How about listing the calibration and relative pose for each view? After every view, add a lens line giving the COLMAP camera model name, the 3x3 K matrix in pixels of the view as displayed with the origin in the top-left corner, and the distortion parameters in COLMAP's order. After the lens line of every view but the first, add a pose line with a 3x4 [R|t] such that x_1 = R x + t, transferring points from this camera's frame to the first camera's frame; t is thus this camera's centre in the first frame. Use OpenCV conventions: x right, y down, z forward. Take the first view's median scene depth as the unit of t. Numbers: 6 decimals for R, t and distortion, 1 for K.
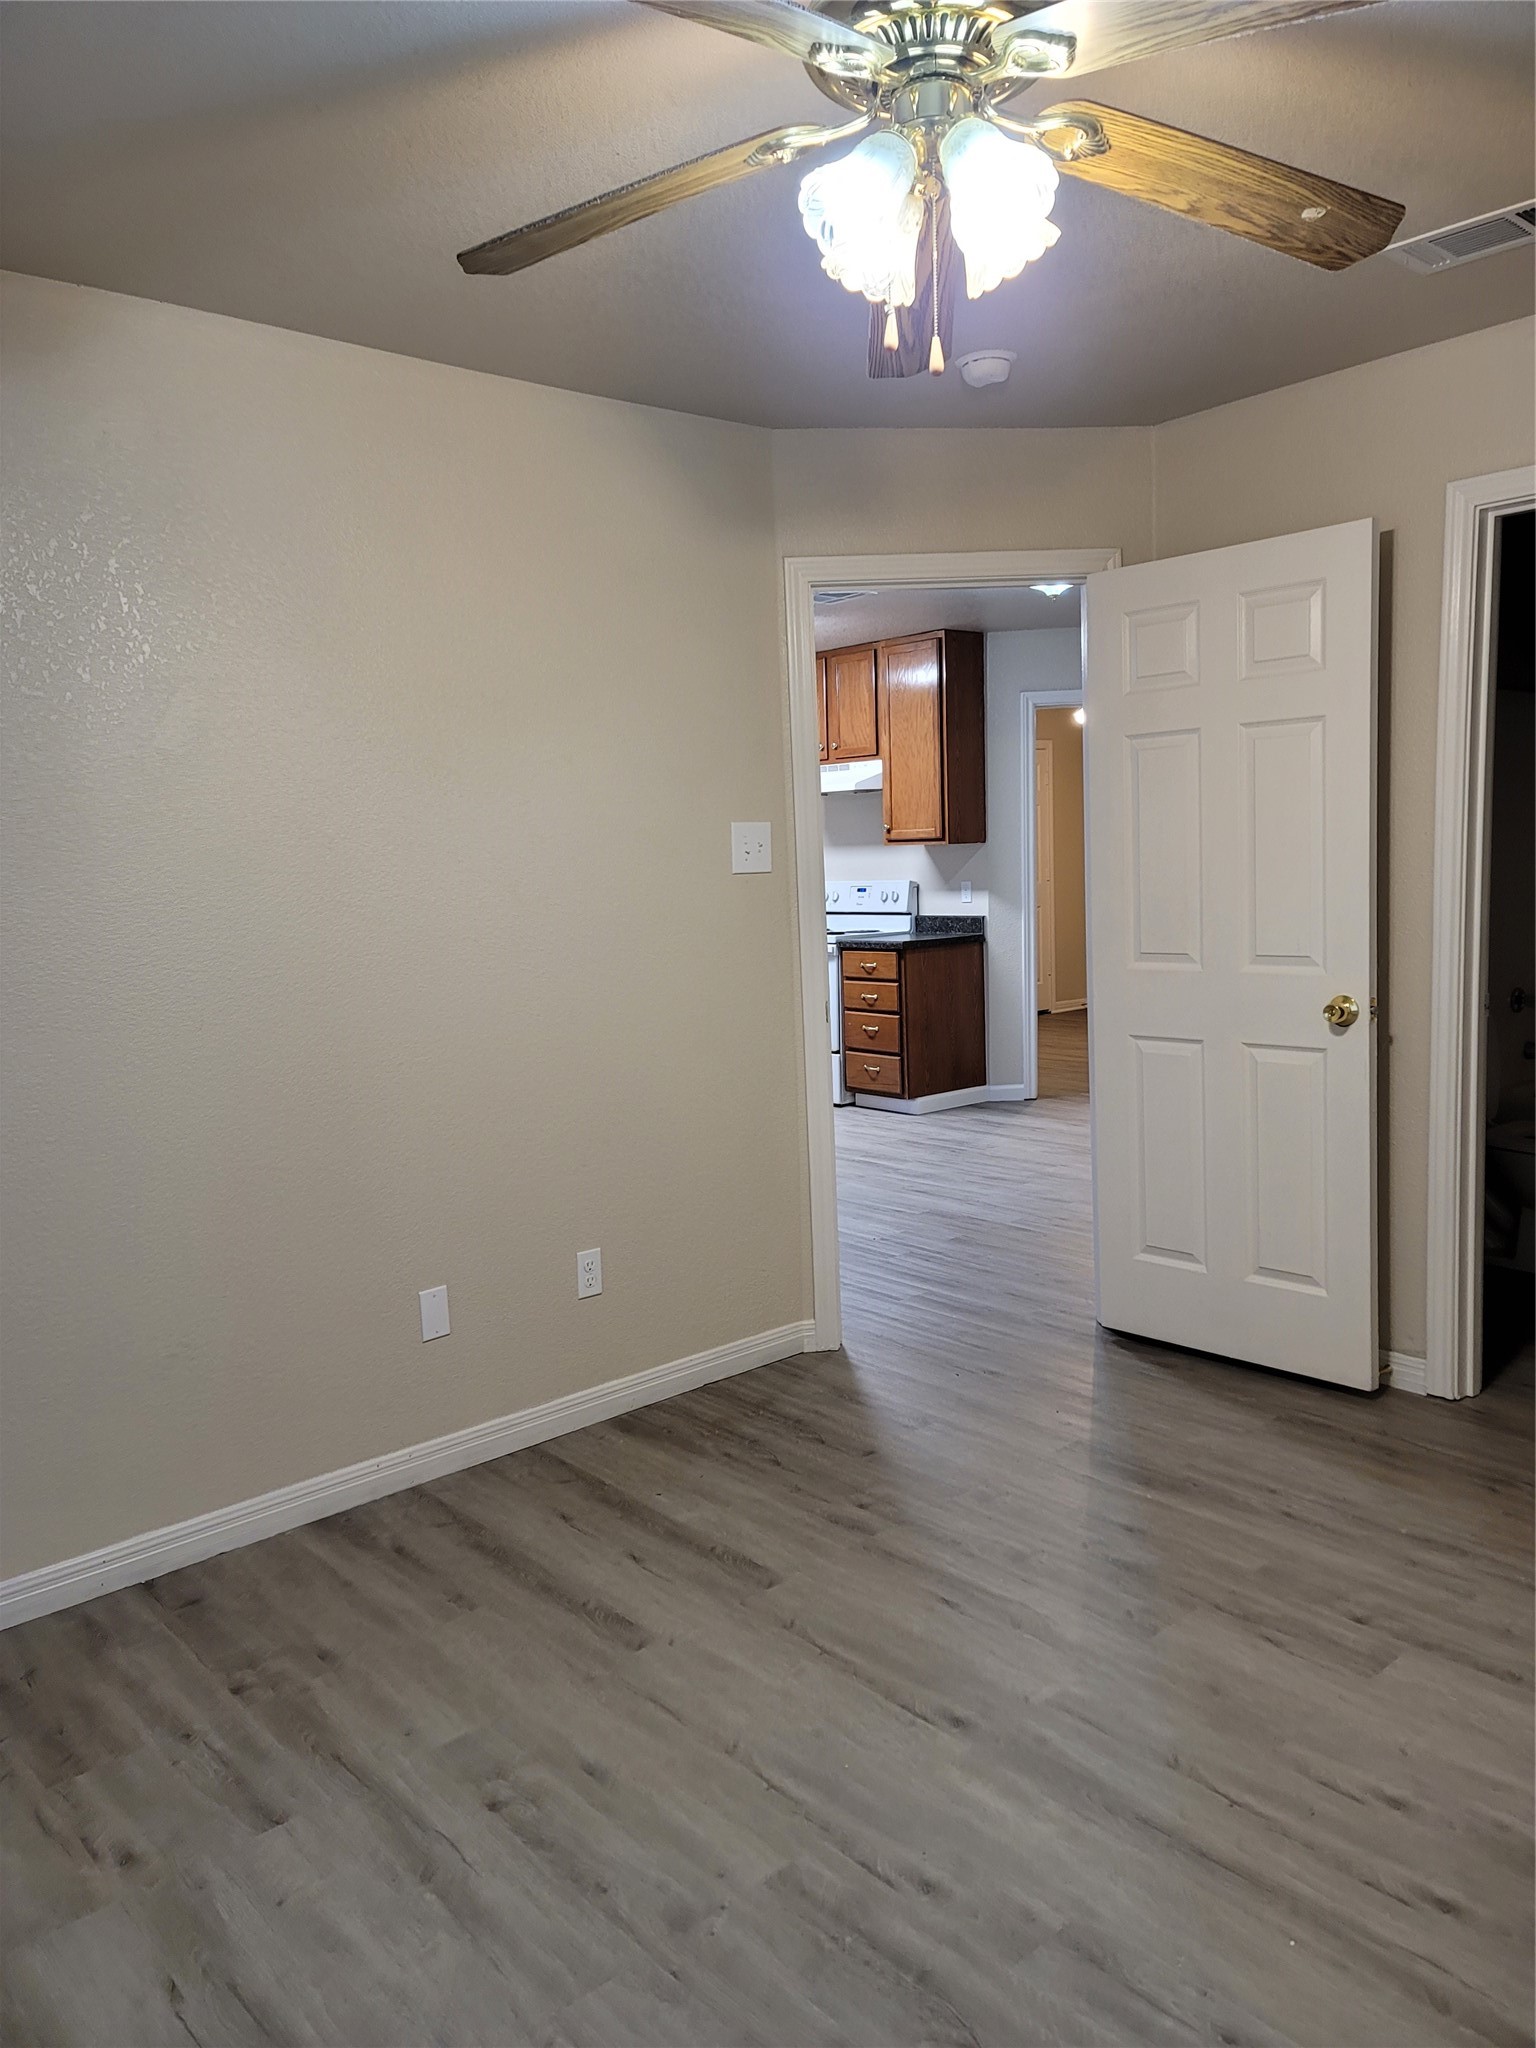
lens RADIAL K [[1479.9, 0, 768.0], [0, 1479.9, 1024.0], [0, 0, 1]] dist [0.065785, 0.000301]
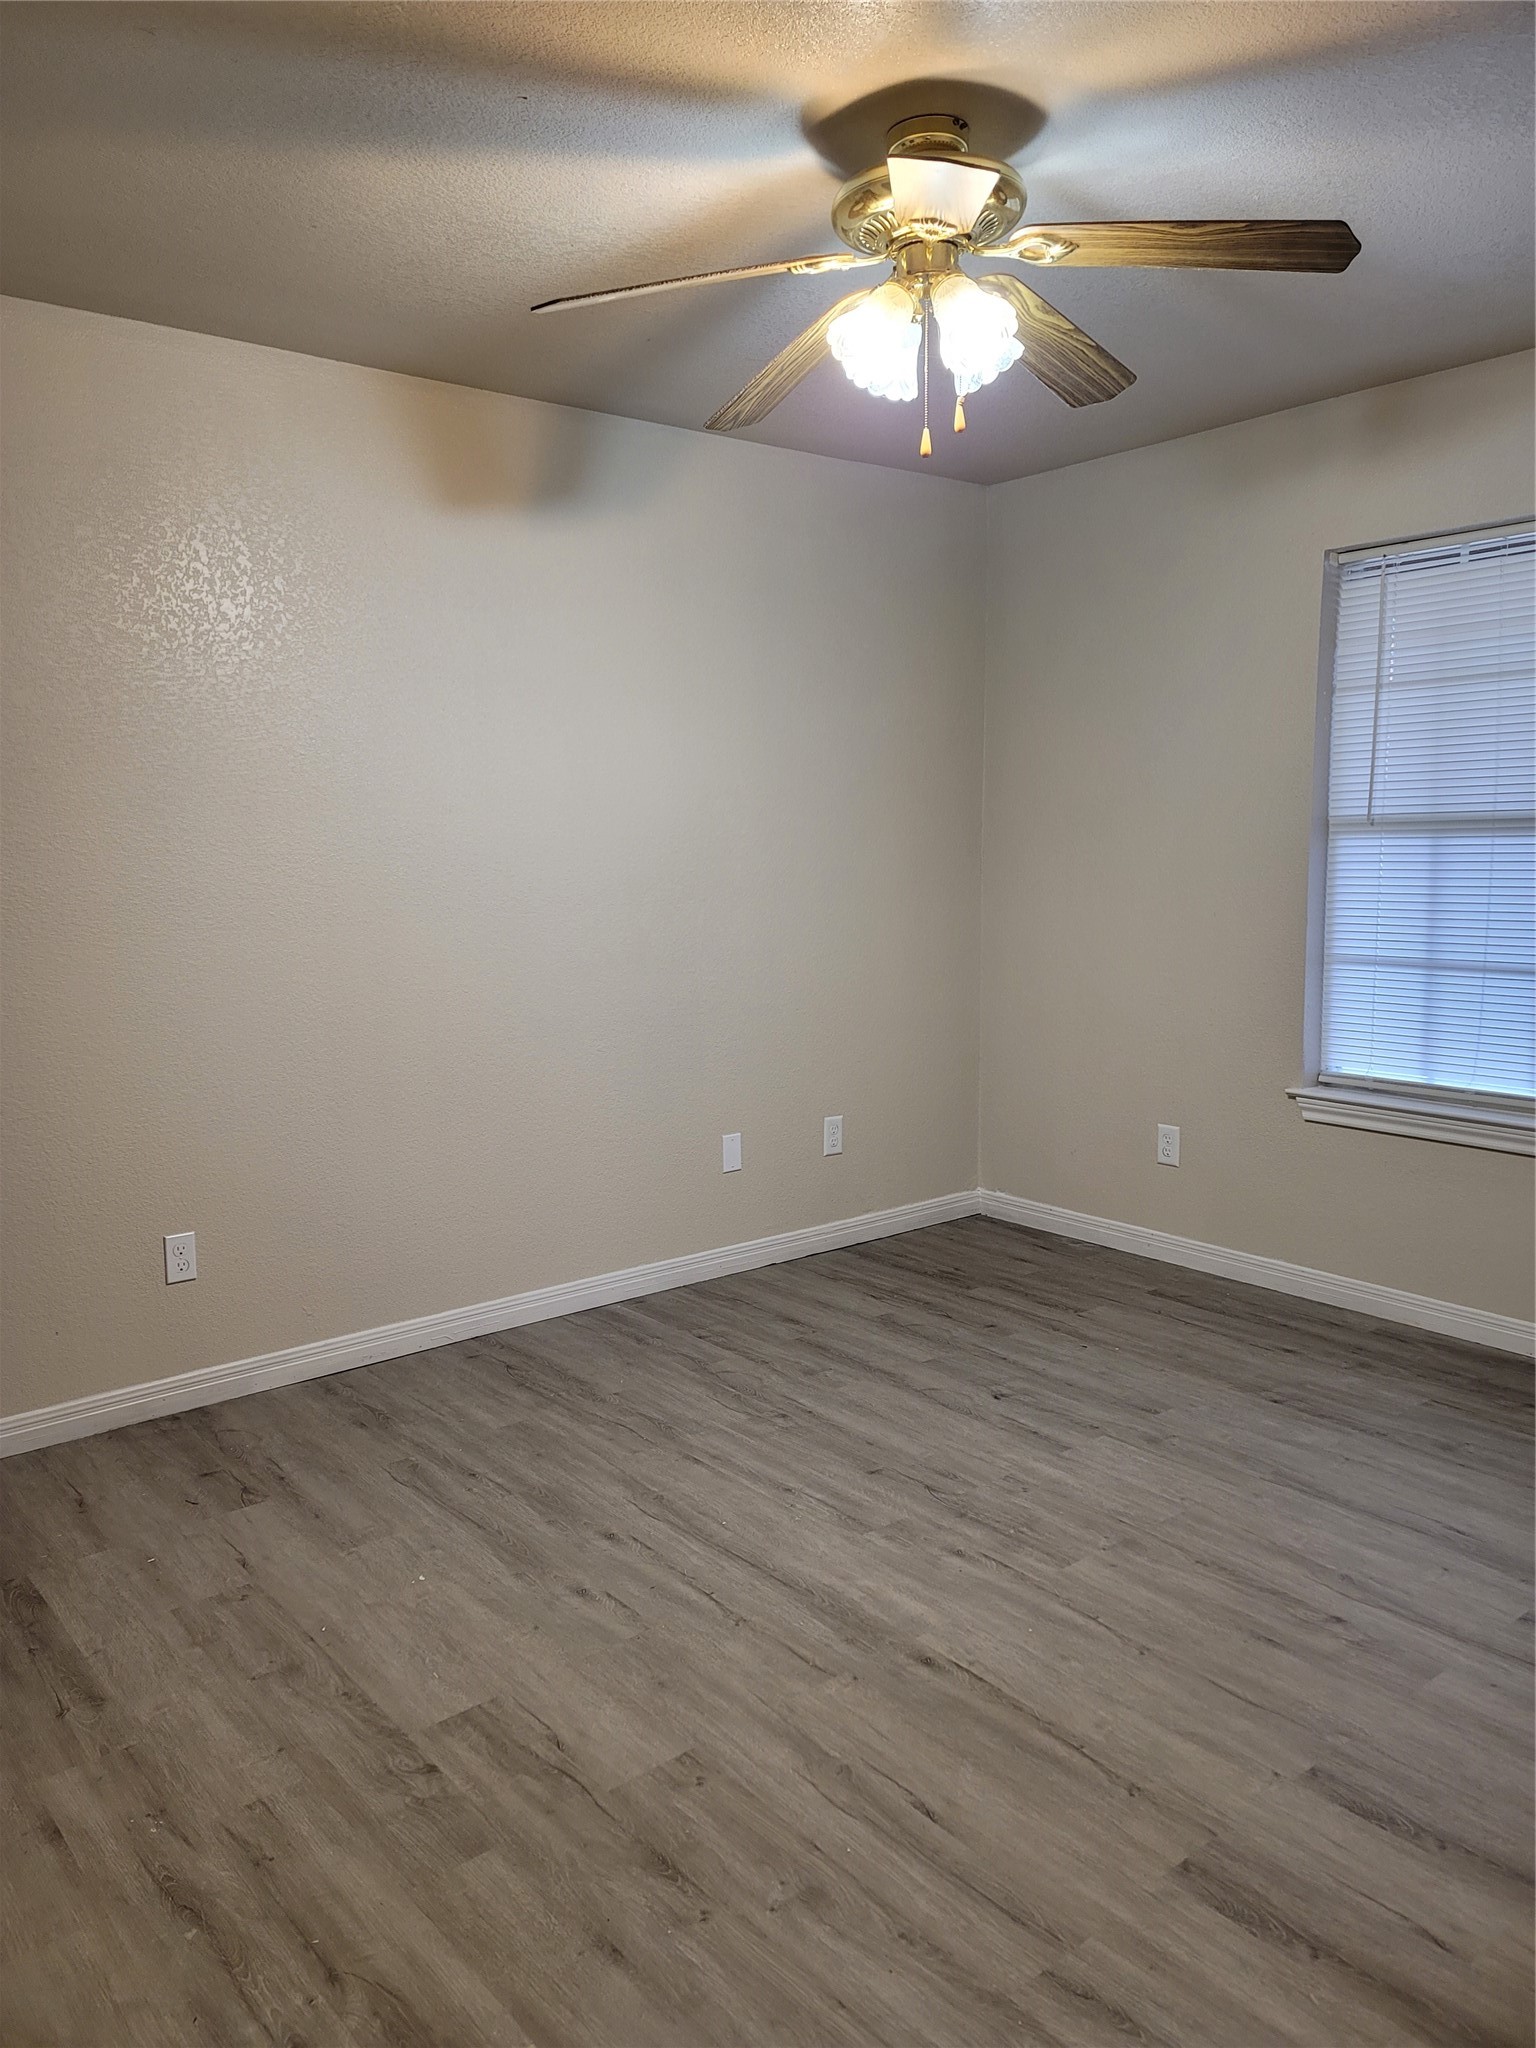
lens RADIAL K [[1479.9, 0, 768.0], [0, 1479.9, 1024.0], [0, 0, 1]] dist [0.065785, 0.000301]
pose [[-0.998285, 0.047900, 0.033668, 0.181816], [0.054788, 0.967028, 0.248706, -0.217352], [-0.020645, 0.250124, -0.967994, 1.910139]]
